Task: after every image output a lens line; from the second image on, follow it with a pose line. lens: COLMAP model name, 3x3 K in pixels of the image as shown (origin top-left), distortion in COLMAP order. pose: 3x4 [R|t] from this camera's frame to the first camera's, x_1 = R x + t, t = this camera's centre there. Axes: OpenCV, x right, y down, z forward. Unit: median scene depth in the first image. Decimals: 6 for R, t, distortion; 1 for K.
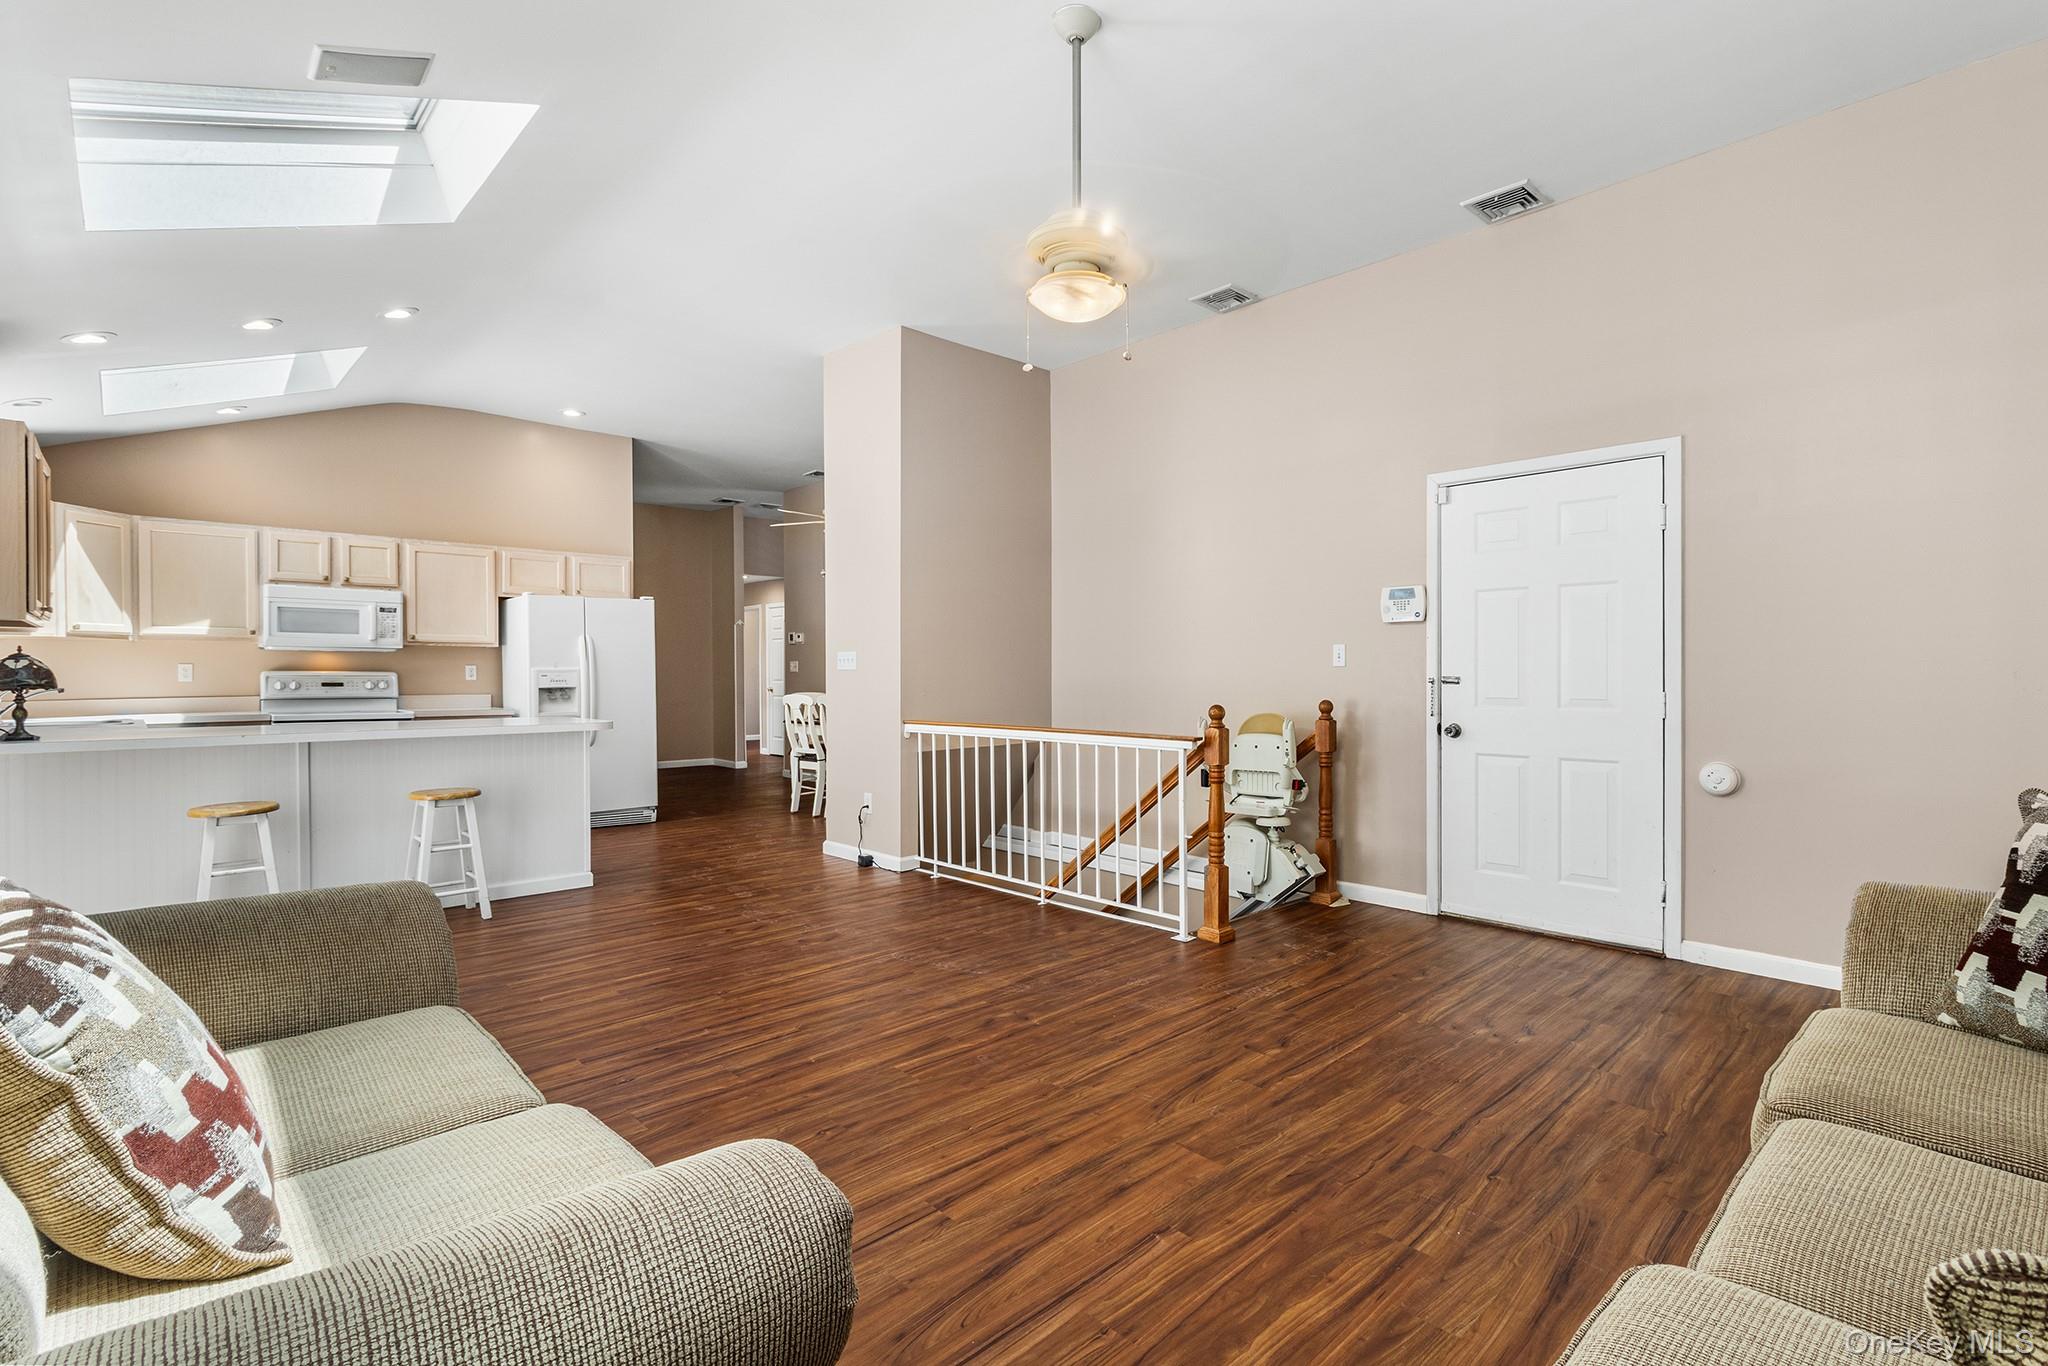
lens RADIAL K [[956.3, 0, 1088.2], [0, 956.3, 680.6], [0, 0, 1]] dist [0.000335, -0.000119]
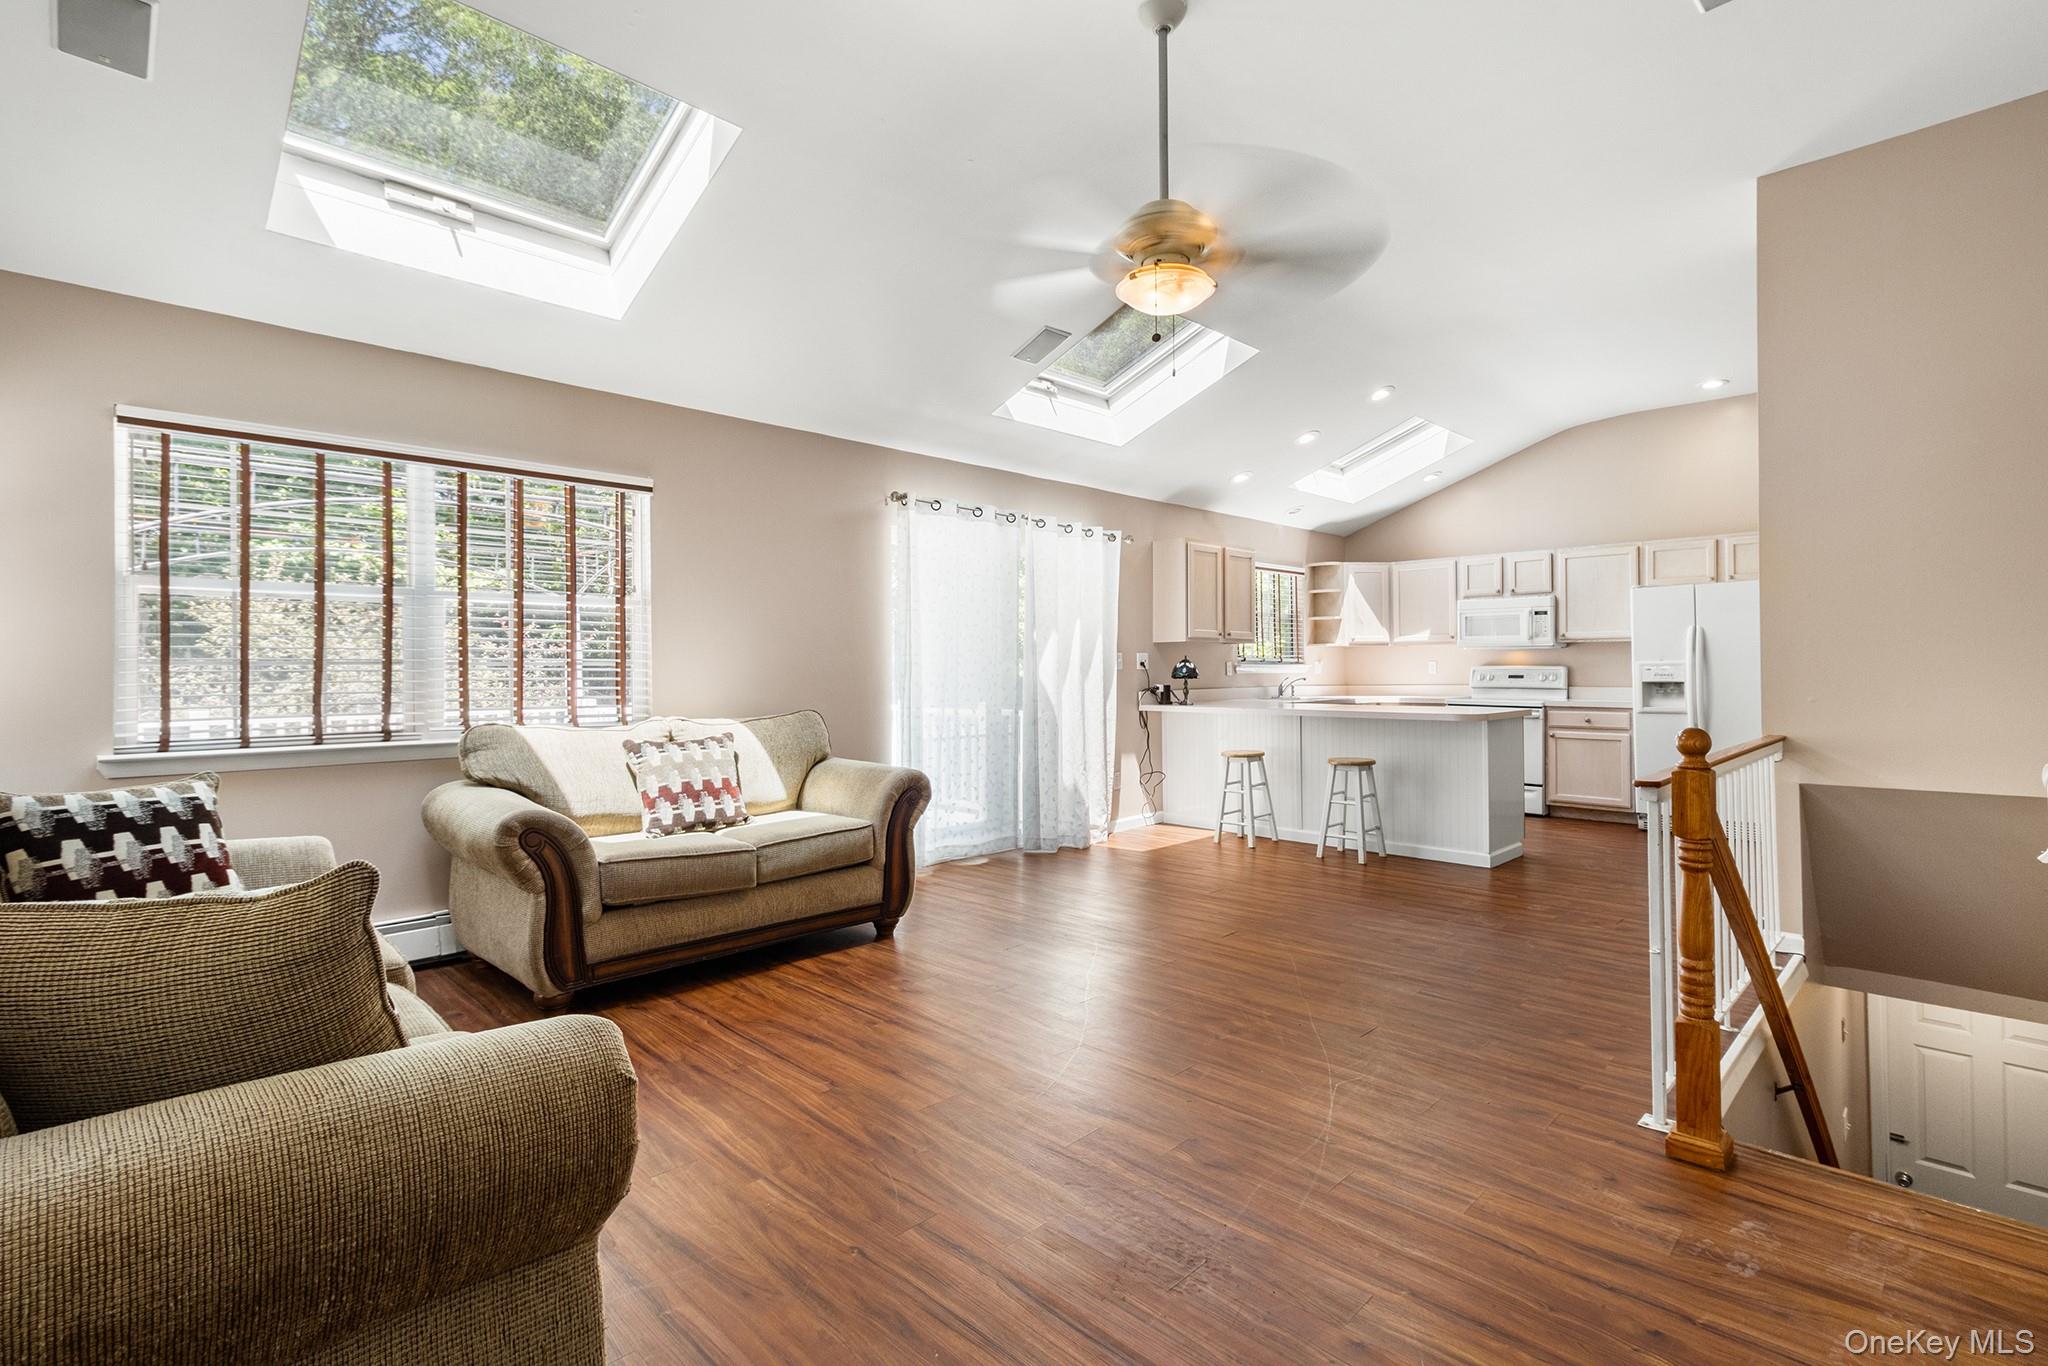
lens RADIAL K [[955.3, 0, 1024.8], [0, 955.3, 670.0], [0, 0, 1]] dist [-0.000242, 0.000044]
pose [[-0.011649, 0.001761, -0.999931, 0.597771], [-0.002684, 0.999995, 0.001792, -0.006963], [0.999929, 0.002705, -0.011645, 0.537232]]
